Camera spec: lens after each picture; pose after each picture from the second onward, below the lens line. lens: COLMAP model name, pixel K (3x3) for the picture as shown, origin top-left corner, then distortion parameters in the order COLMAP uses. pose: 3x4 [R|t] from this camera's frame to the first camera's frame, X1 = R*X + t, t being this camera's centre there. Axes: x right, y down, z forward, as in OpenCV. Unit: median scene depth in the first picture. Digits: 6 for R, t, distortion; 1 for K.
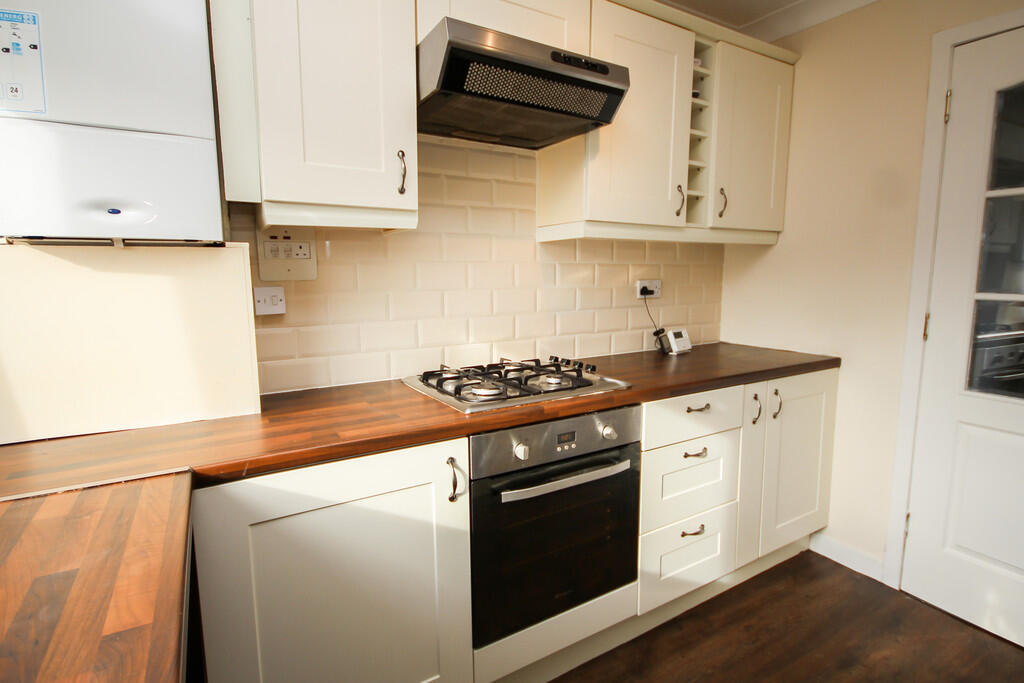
lens RADIAL K [[524.0, 0, 509.1], [0, 524.0, 341.2], [0, 0, 1]] dist [0.001383, 0.000054]
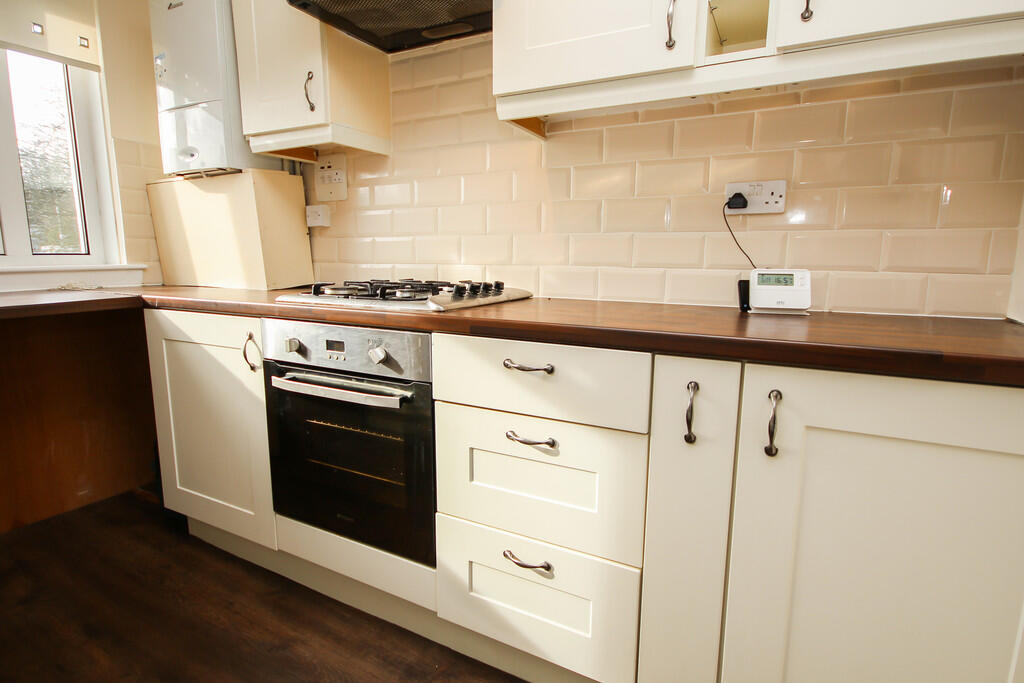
lens RADIAL K [[524.0, 0, 509.1], [0, 524.0, 341.2], [0, 0, 1]] dist [0.001383, 0.000054]
pose [[0.498199, 0.149377, -0.854099, 0.881574], [-0.121354, 0.987365, 0.101898, 0.038651], [0.858529, 0.052883, 0.510032, 0.673851]]
